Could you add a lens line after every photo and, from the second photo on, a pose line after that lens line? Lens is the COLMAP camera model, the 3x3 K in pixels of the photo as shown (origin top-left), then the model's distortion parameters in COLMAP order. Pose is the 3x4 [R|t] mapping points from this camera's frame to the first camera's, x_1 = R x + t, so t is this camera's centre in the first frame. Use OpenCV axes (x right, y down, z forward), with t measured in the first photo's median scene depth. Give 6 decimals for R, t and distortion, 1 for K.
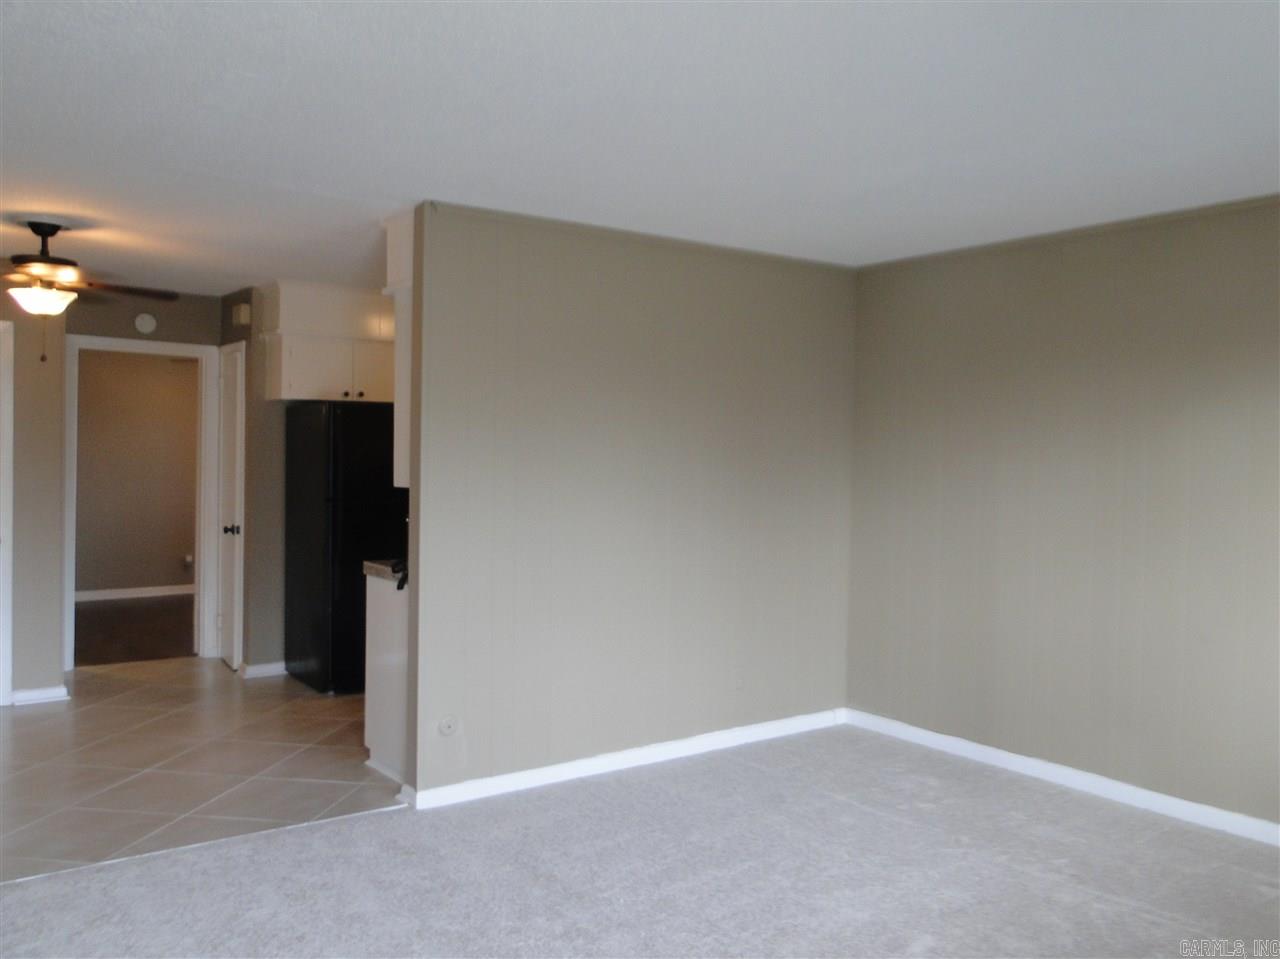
lens RADIAL K [[1054.3, 0, 653.6], [0, 1054.3, 475.9], [0, 0, 1]] dist [0.012904, -0.041984]
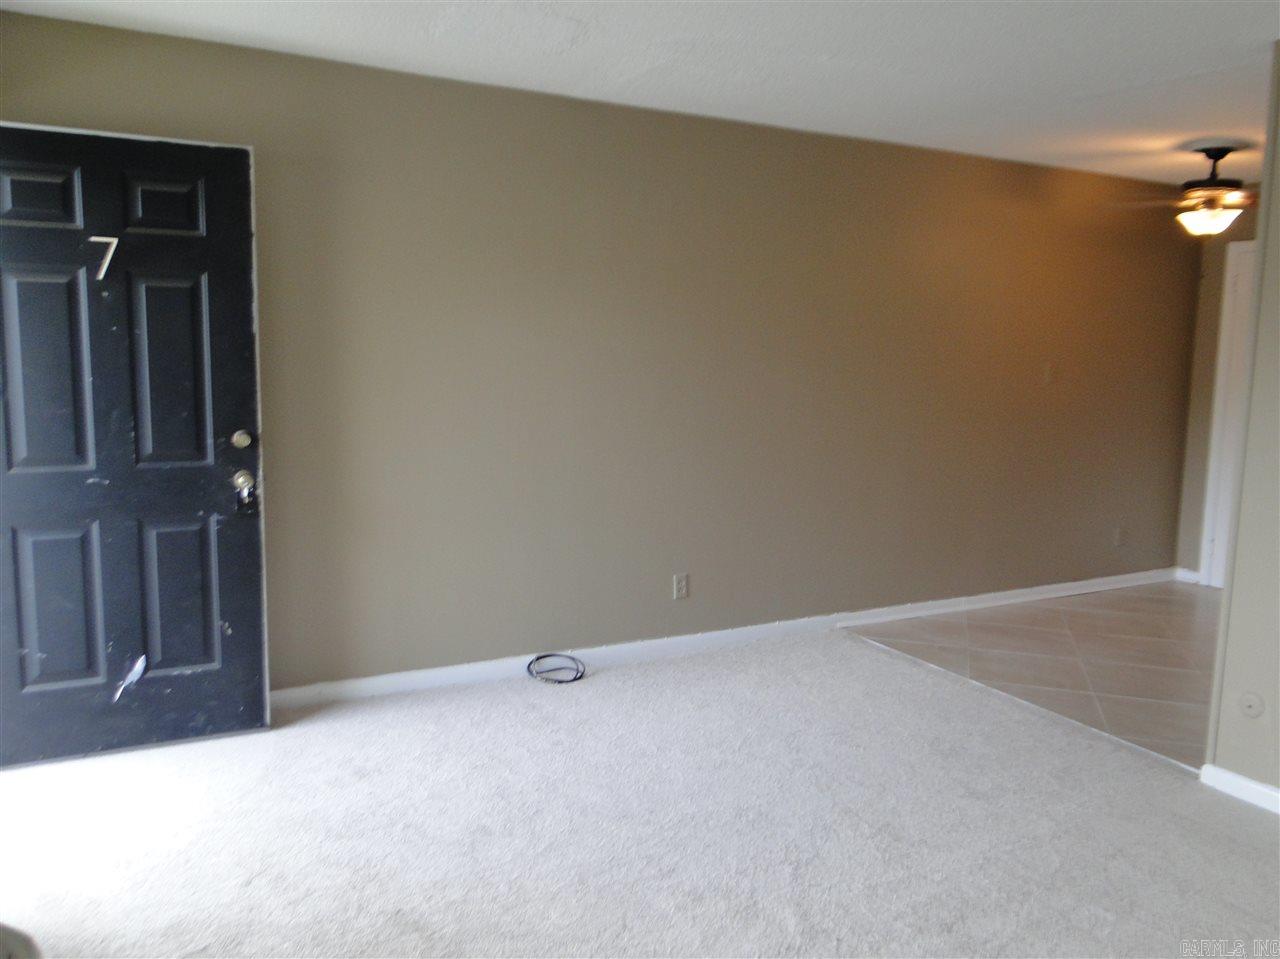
lens RADIAL K [[1054.3, 0, 653.6], [0, 1054.3, 475.9], [0, 0, 1]] dist [0.012904, -0.041984]
pose [[-0.103120, 0.117858, -0.987662, 0.582710], [-0.061882, 0.990272, 0.124630, -0.008131], [0.992742, 0.073971, -0.094824, 0.570292]]
